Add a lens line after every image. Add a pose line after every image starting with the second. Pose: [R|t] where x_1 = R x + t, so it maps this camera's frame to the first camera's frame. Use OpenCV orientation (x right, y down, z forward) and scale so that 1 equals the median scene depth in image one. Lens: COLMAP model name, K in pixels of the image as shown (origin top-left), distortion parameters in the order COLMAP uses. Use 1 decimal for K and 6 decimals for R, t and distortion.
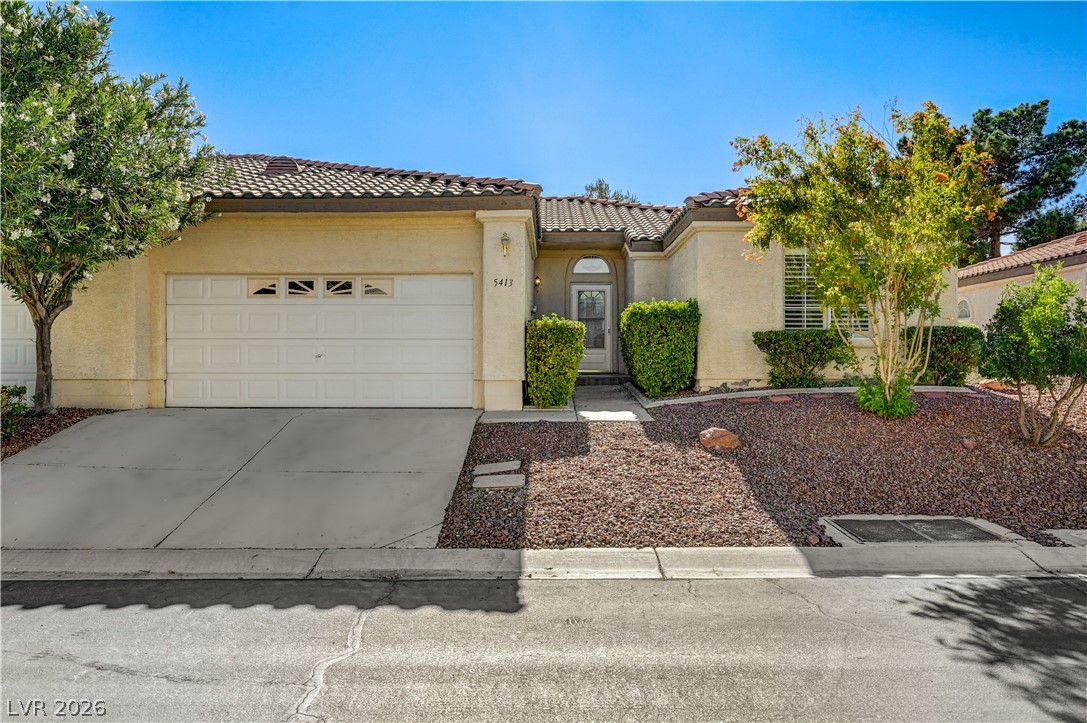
lens RADIAL K [[781.0, 0, 541.5], [0, 781.0, 359.5], [0, 0, 1]] dist [0.001975, 0.000097]
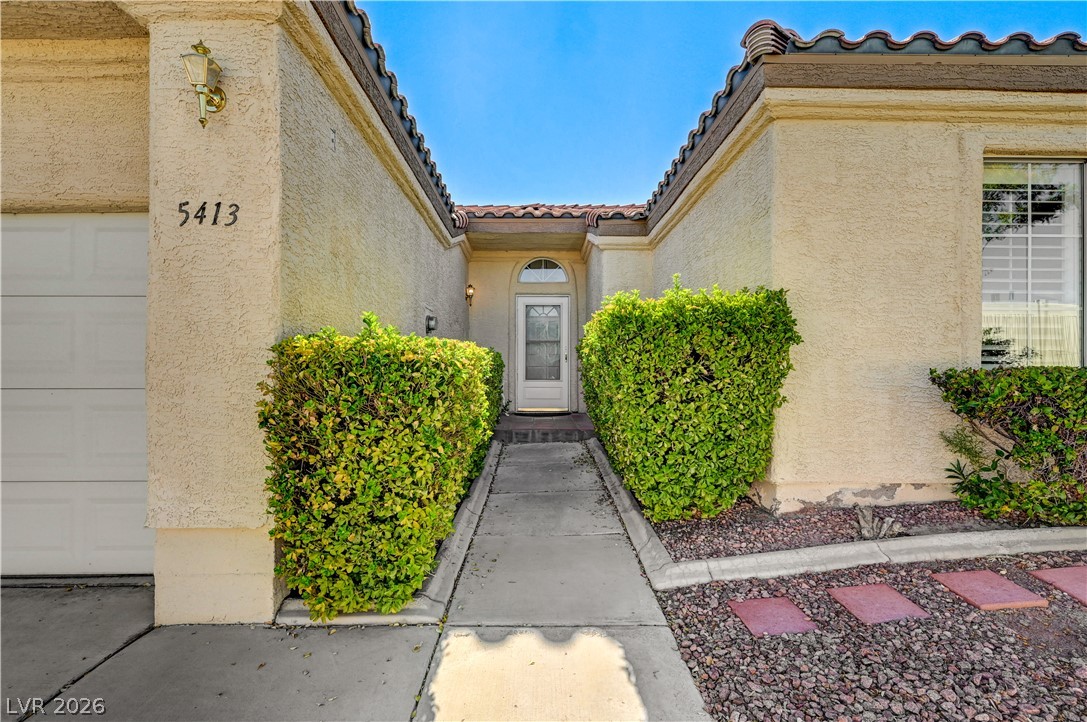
lens RADIAL K [[501.2, 0, 546.1], [0, 501.2, 365.2], [0, 0, 1]] dist [-0.000082, -0.000027]
pose [[0.999453, -0.001186, 0.033054, 0.073267], [0.001600, 0.999920, -0.012525, -0.033158], [-0.033037, 0.012571, 0.999375, 0.740923]]
